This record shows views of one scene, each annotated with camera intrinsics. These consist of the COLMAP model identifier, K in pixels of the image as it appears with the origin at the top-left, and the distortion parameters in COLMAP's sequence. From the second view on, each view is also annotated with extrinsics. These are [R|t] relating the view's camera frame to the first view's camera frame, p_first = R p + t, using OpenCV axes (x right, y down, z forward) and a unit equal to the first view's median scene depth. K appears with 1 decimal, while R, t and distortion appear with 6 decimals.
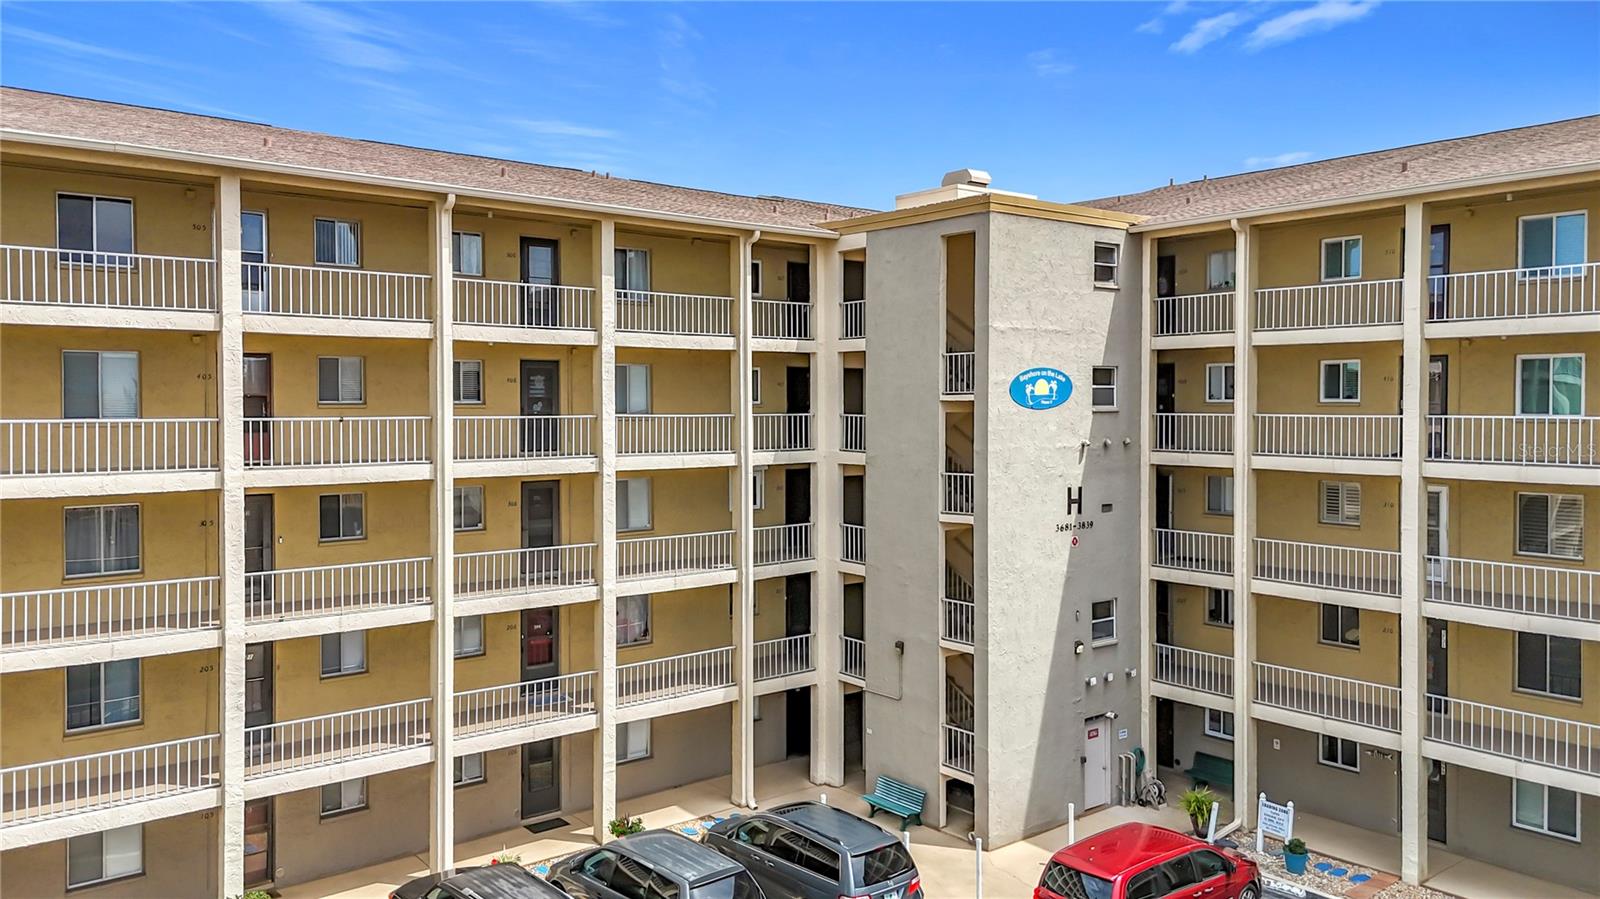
lens RADIAL K [[1232.4, 0, 764.6], [0, 1232.4, 492.8], [0, 0, 1]] dist [0.090257, -0.063670]
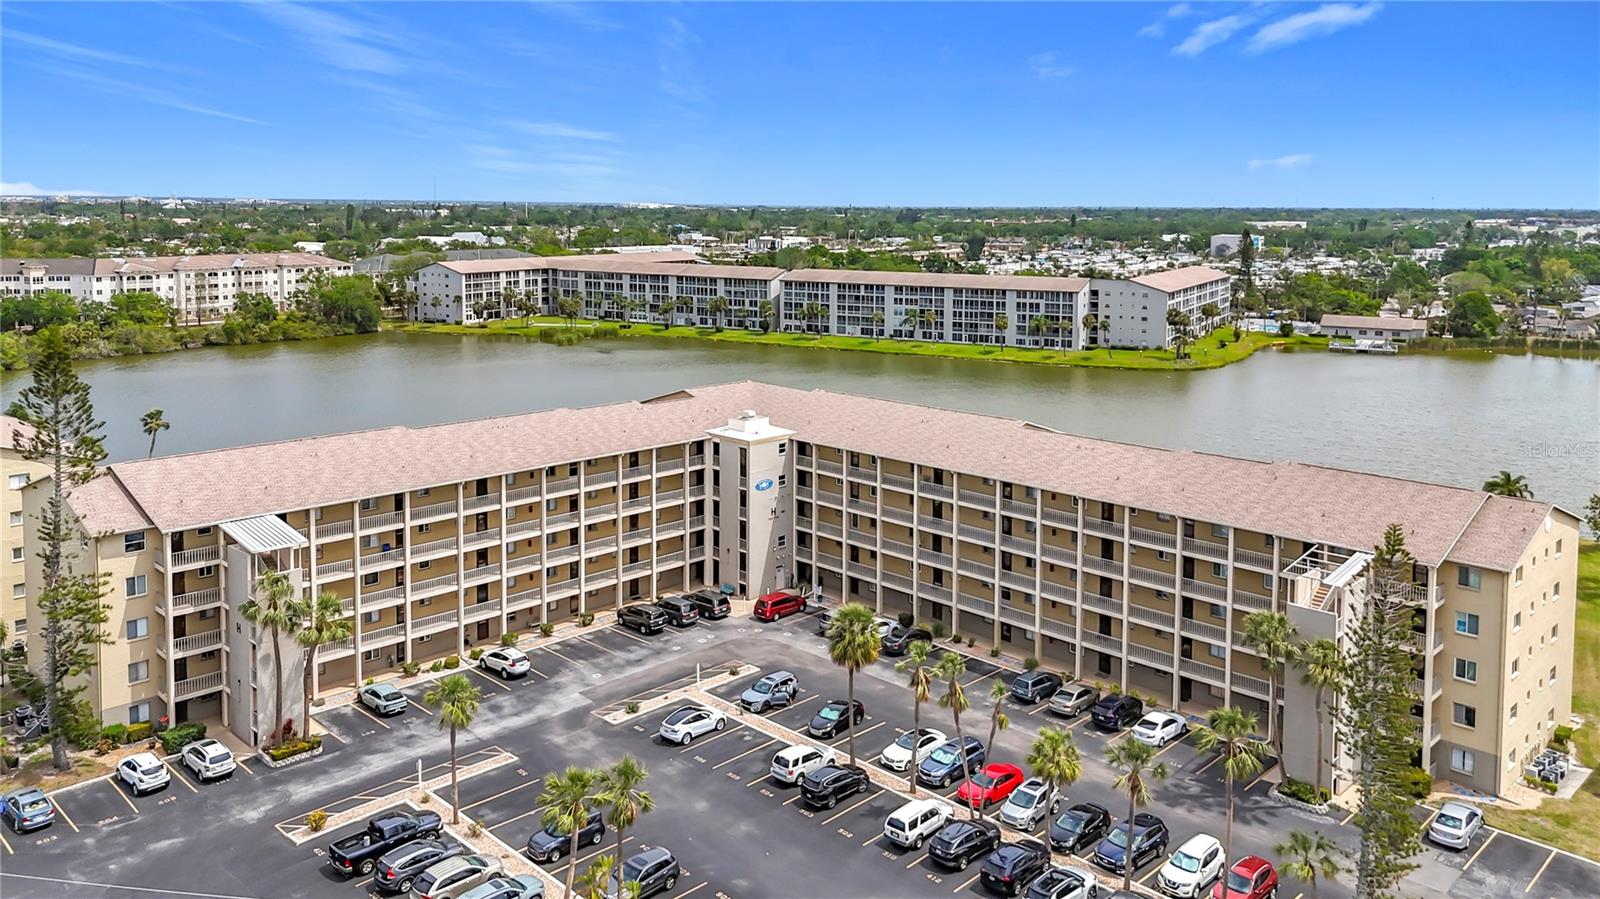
lens RADIAL K [[1232.4, 0, 790.2], [0, 1232.4, 447.4], [0, 0, 1]] dist [0.090257, -0.063670]
pose [[0.991749, -0.010399, 0.127774, -0.183168], [-0.006543, 0.991300, 0.131460, -0.687941], [-0.128029, -0.131211, 0.983052, -2.713775]]
